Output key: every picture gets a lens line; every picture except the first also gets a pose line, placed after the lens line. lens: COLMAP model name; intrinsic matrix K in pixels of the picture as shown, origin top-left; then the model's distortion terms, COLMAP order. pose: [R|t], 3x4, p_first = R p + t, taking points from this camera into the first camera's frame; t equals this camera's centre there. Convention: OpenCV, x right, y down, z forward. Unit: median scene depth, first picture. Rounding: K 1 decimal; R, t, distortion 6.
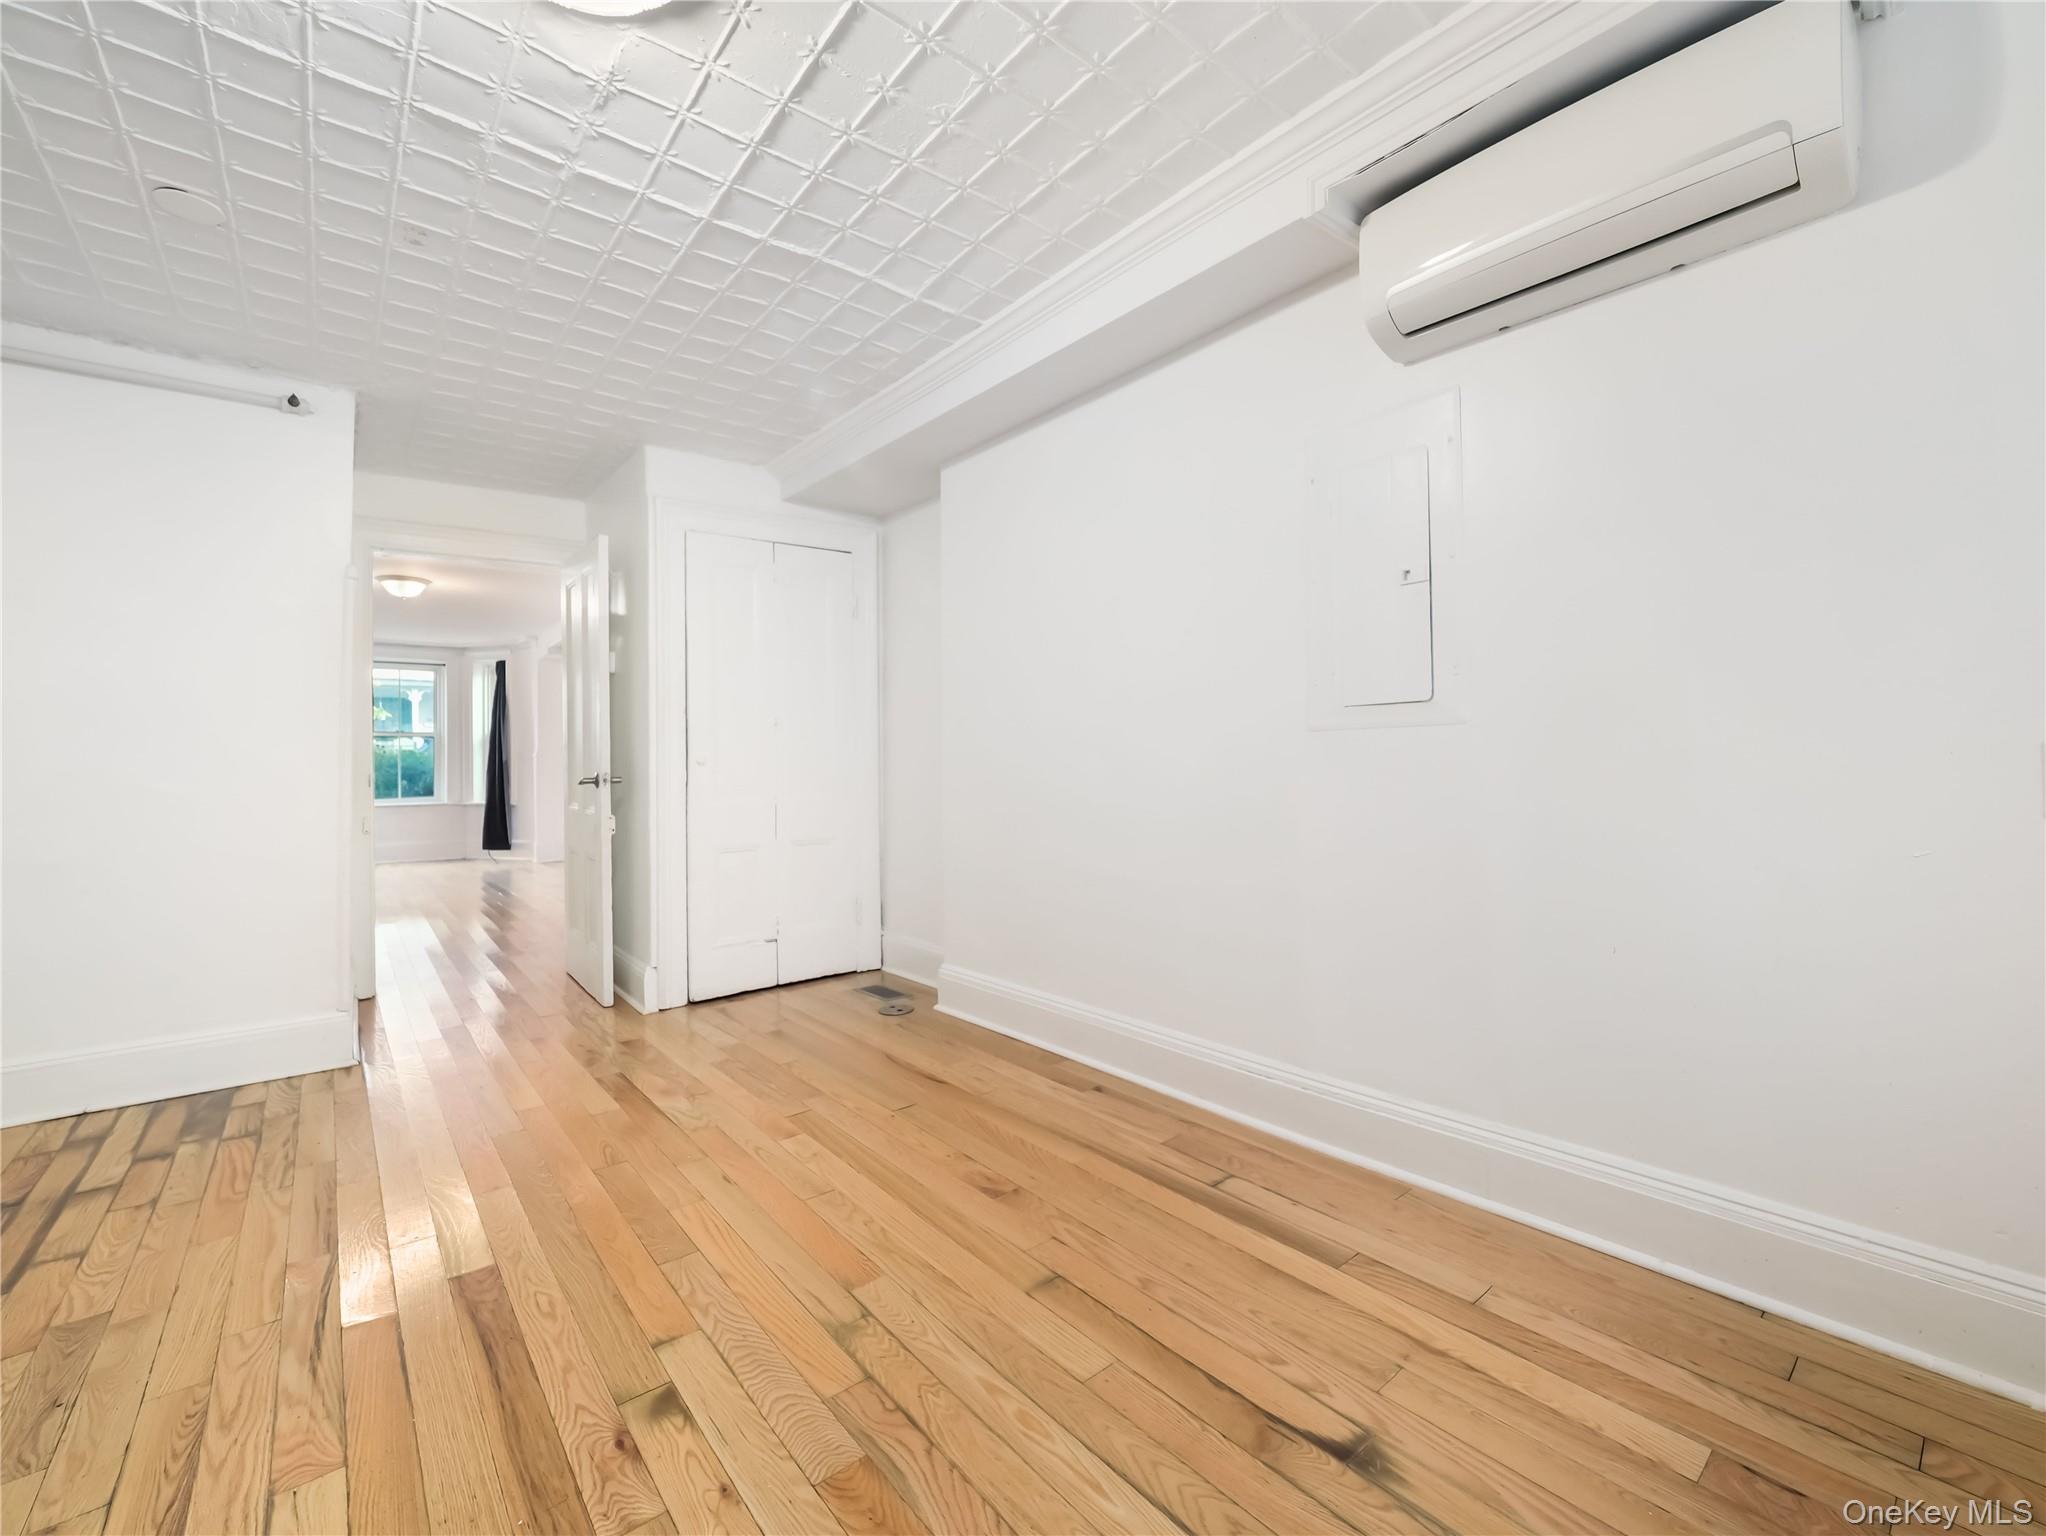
lens RADIAL K [[857.4, 0, 1024.4], [0, 857.4, 759.2], [0, 0, 1]] dist [-0.010479, 0.001720]
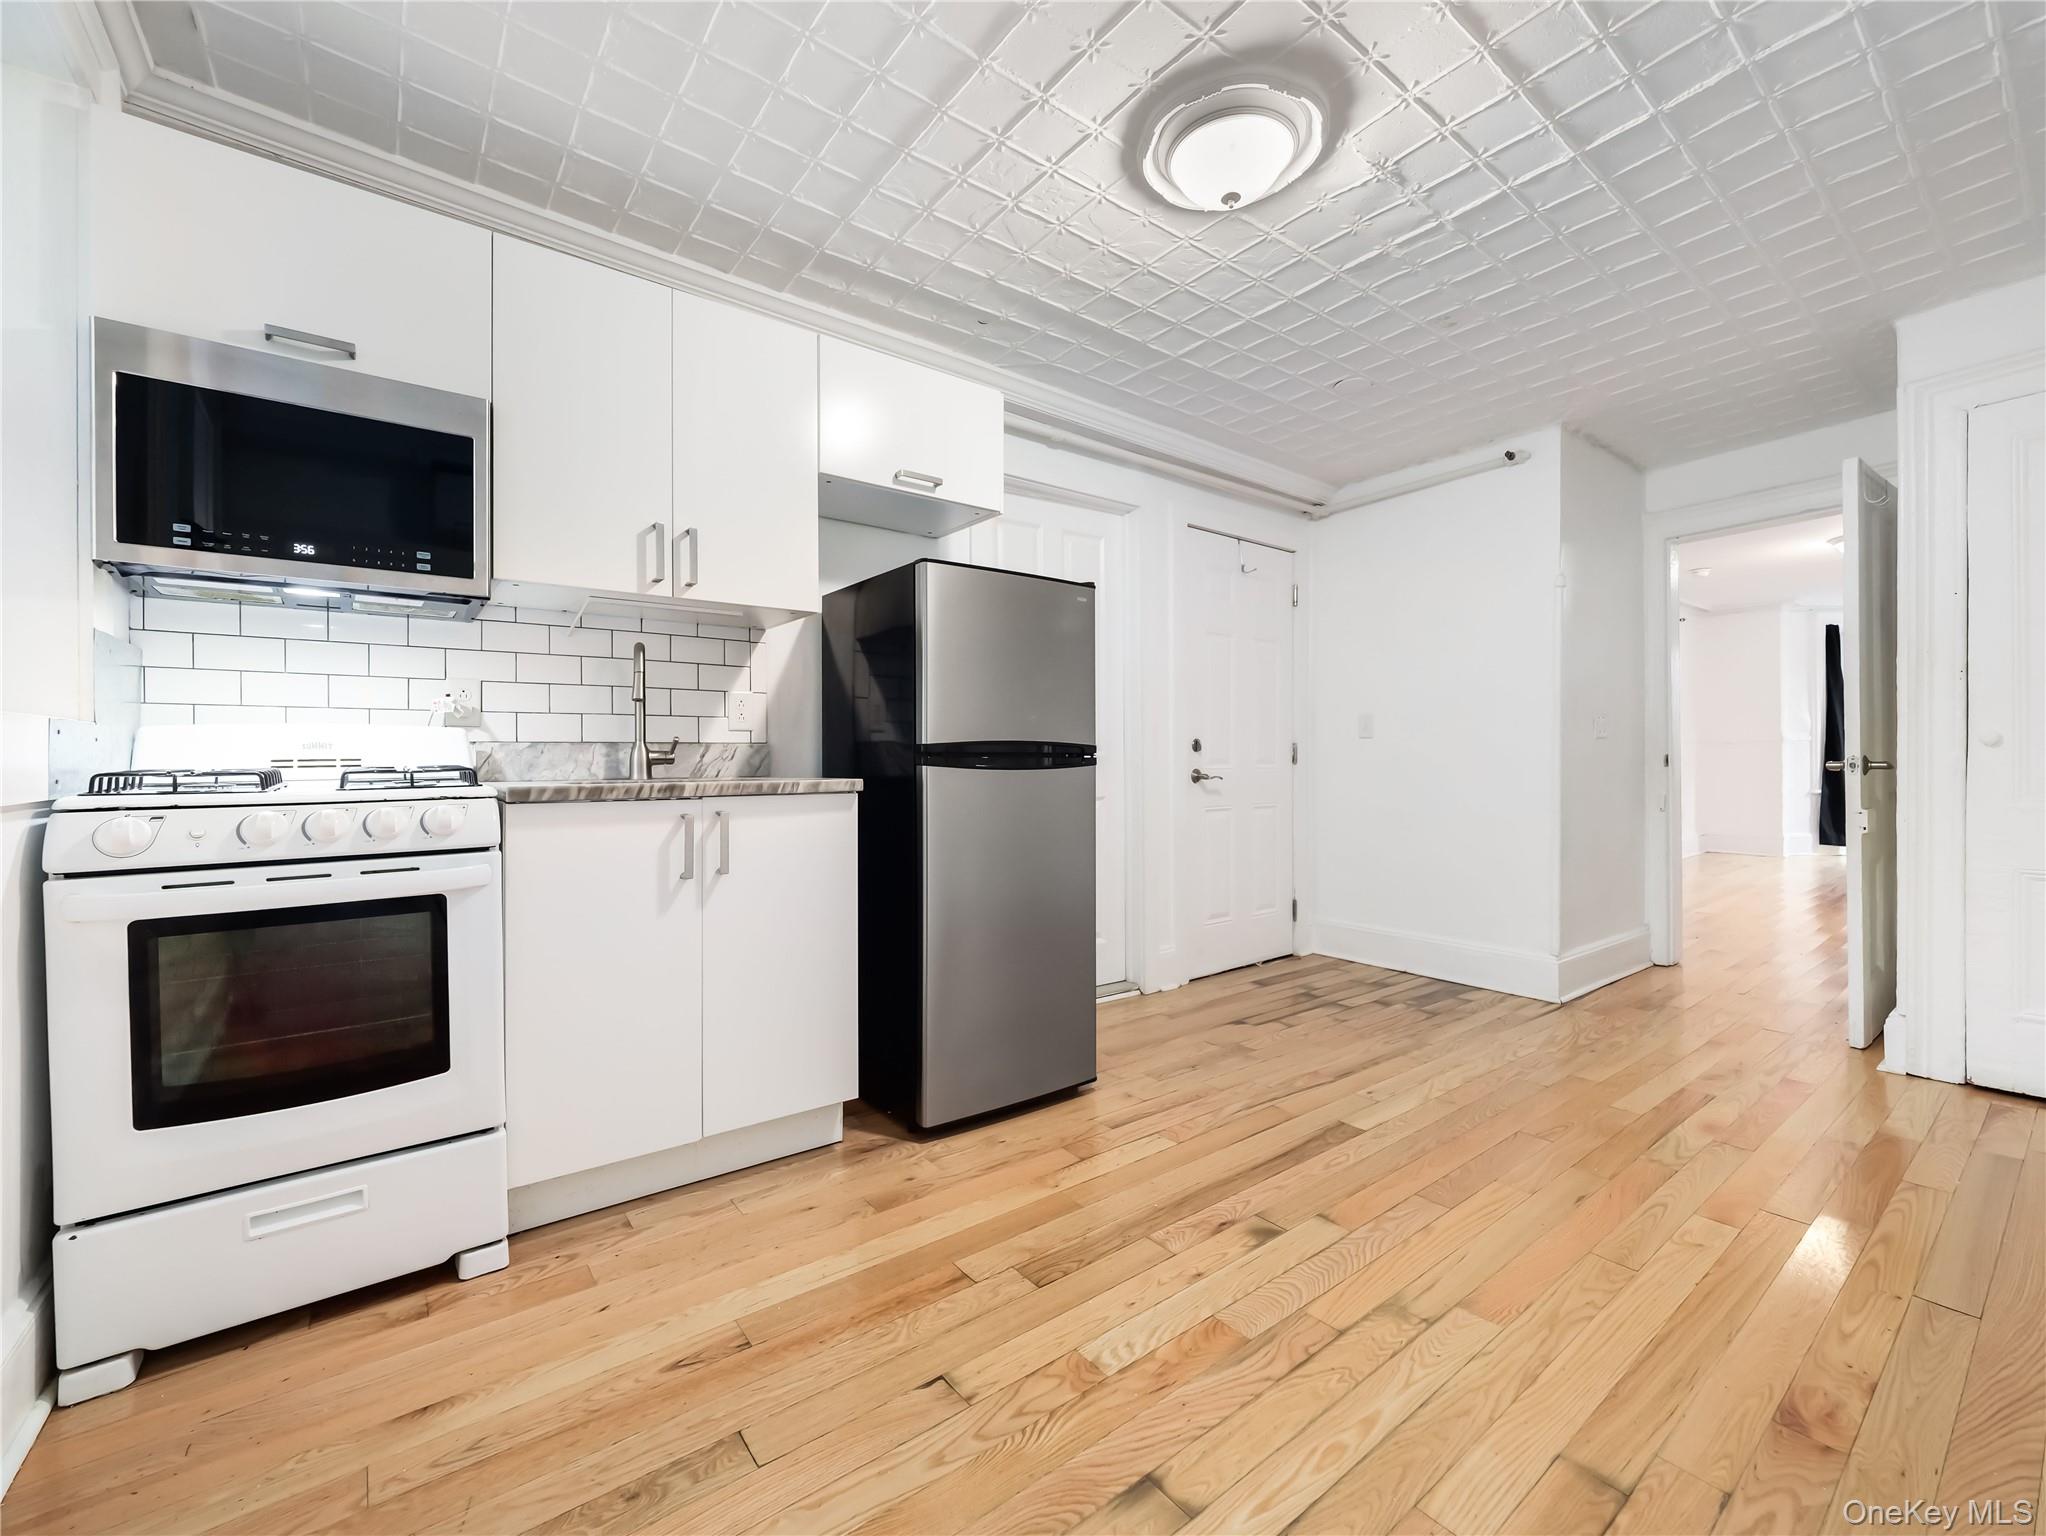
lens RADIAL K [[862.2, 0, 1023.0], [0, 862.2, 768.0], [0, 0, 1]] dist [-0.010588, 0.004231]
pose [[-0.031243, 0.026334, -0.999165, 0.693078], [0.012759, 0.999582, 0.025946, -0.008664], [0.999430, -0.011937, -0.031566, 0.509133]]
